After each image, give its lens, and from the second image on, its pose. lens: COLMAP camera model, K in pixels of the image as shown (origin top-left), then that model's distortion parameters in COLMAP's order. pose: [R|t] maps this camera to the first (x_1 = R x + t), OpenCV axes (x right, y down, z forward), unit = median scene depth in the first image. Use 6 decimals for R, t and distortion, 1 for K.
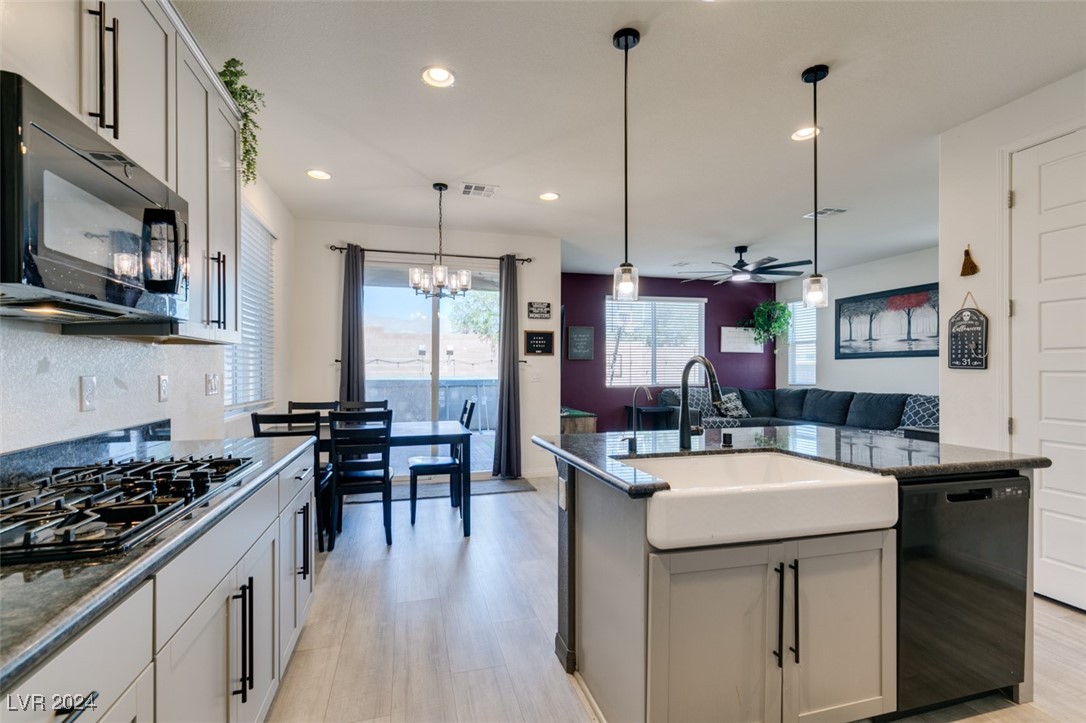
lens RADIAL K [[490.9, 0, 542.3], [0, 490.9, 365.4], [0, 0, 1]] dist [0.006389, -0.001119]
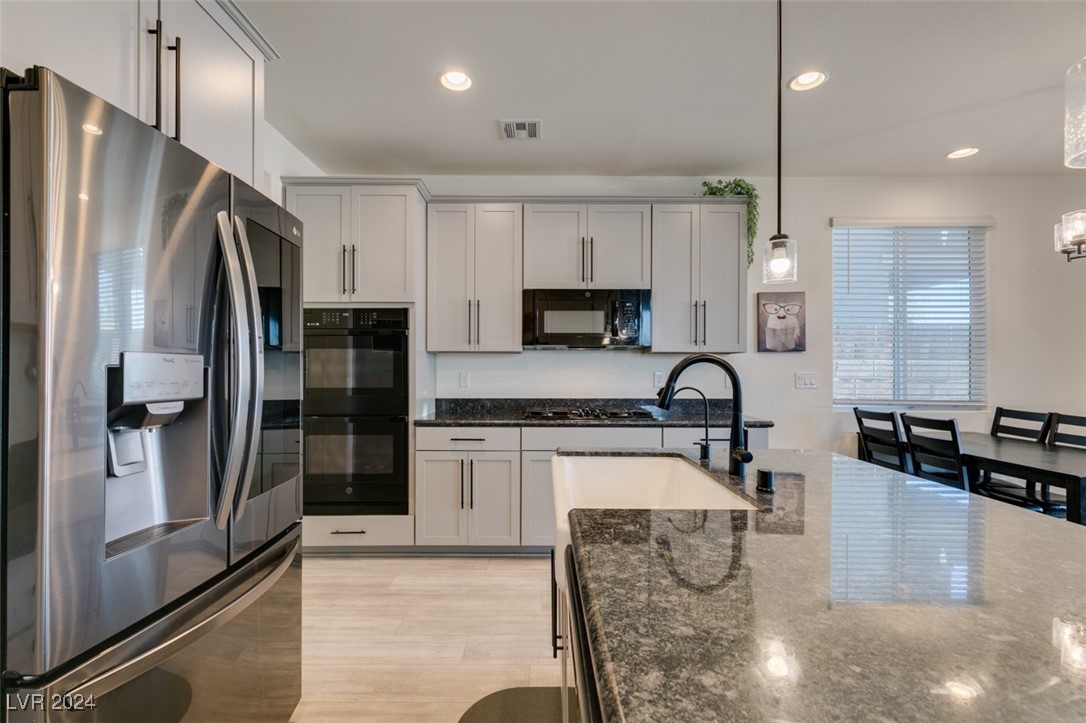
lens RADIAL K [[482.8, 0, 541.0], [0, 482.8, 365.2], [0, 0, 1]] dist [0.004968, -0.000639]
pose [[-0.267619, -0.003884, -0.963517, 0.305818], [0.000049, 0.999992, -0.004045, 0.001251], [0.963525, -0.001129, -0.267616, 0.254982]]
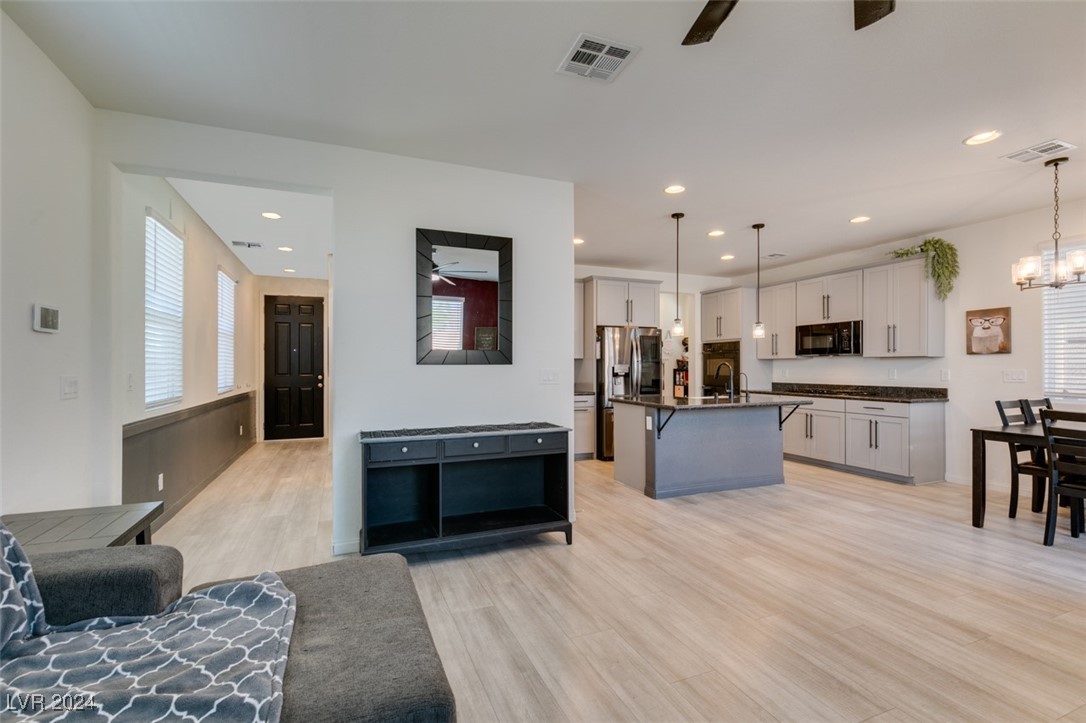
lens RADIAL K [[484.2, 0, 541.4], [0, 484.2, 365.5], [0, 0, 1]] dist [0.004244, -0.001054]
pose [[-0.992169, 0.001002, -0.124902, 0.447032], [0.001706, 0.999983, -0.005527, 0.003520], [0.124895, -0.005697, -0.992154, 0.953425]]
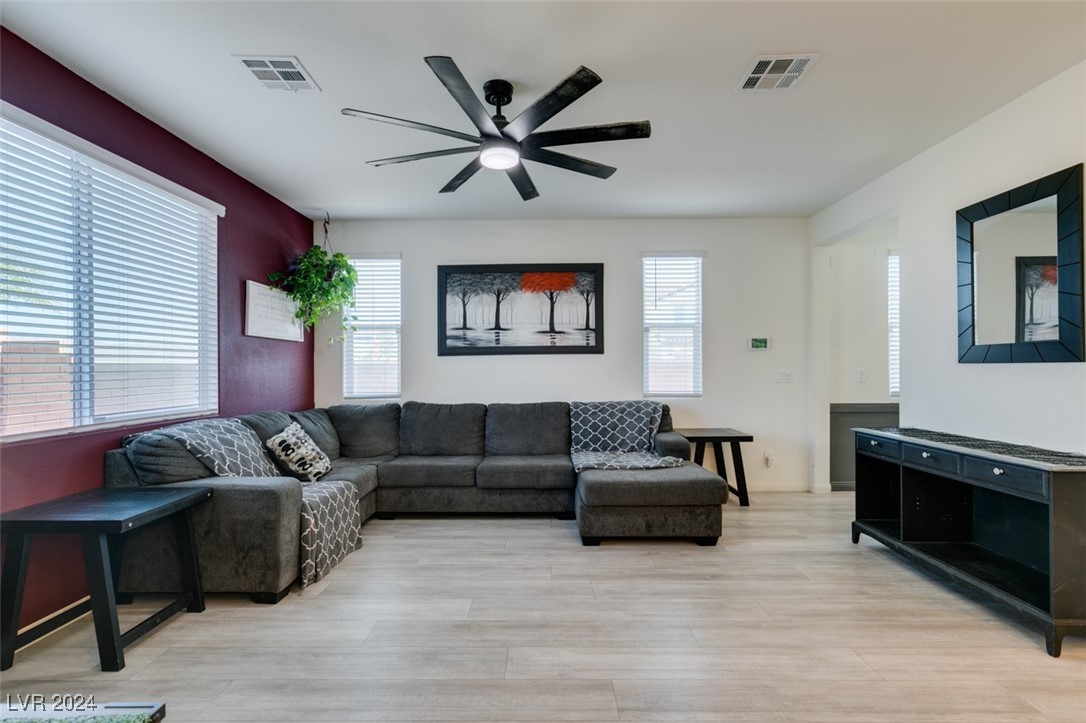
lens RADIAL K [[487.3, 0, 542.2], [0, 487.3, 364.9], [0, 0, 1]] dist [0.006107, -0.000875]
pose [[0.272127, 0.002811, 0.962257, 0.003090], [0.001118, 0.999994, -0.003238, 0.002339], [-0.962261, 0.001957, 0.272122, 0.704885]]
